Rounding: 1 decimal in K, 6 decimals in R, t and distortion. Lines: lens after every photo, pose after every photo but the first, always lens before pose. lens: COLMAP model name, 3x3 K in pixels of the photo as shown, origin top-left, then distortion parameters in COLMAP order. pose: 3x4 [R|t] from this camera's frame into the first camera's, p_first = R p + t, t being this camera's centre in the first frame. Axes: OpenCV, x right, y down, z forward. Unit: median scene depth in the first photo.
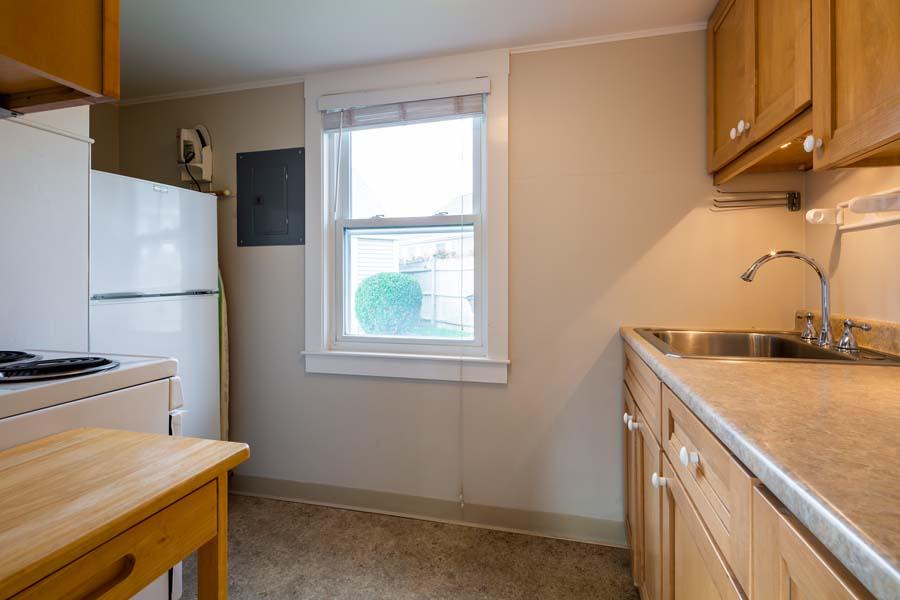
lens RADIAL K [[441.4, 0, 445.9], [0, 441.4, 271.9], [0, 0, 1]] dist [0.001333, -0.000501]
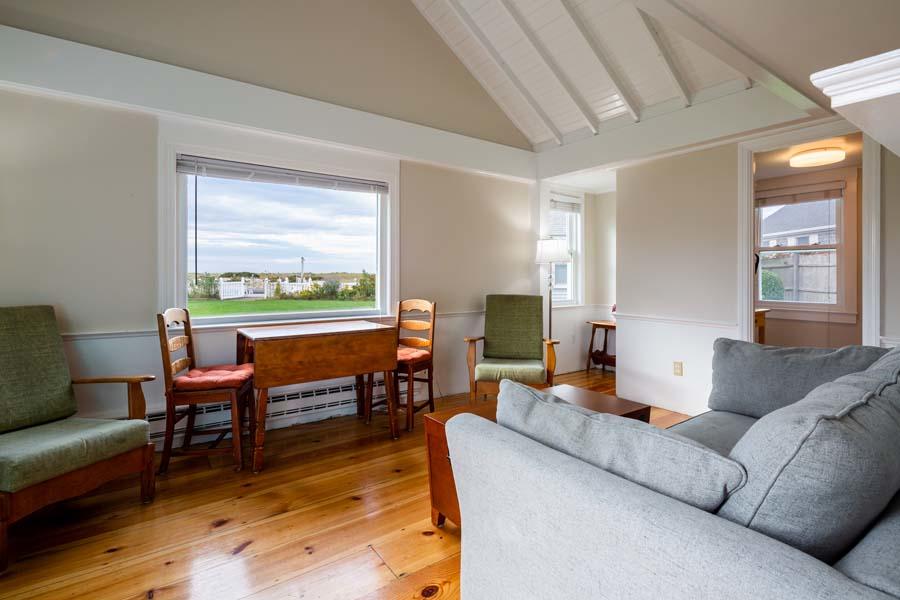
lens RADIAL K [[441.4, 0, 445.9], [0, 441.4, 271.9], [0, 0, 1]] dist [0.001333, -0.000501]
pose [[0.773630, 0.000988, -0.633637, -0.007905], [0.006005, 0.999942, 0.008890, -0.004439], [0.633609, -0.010683, 0.773580, -0.330026]]
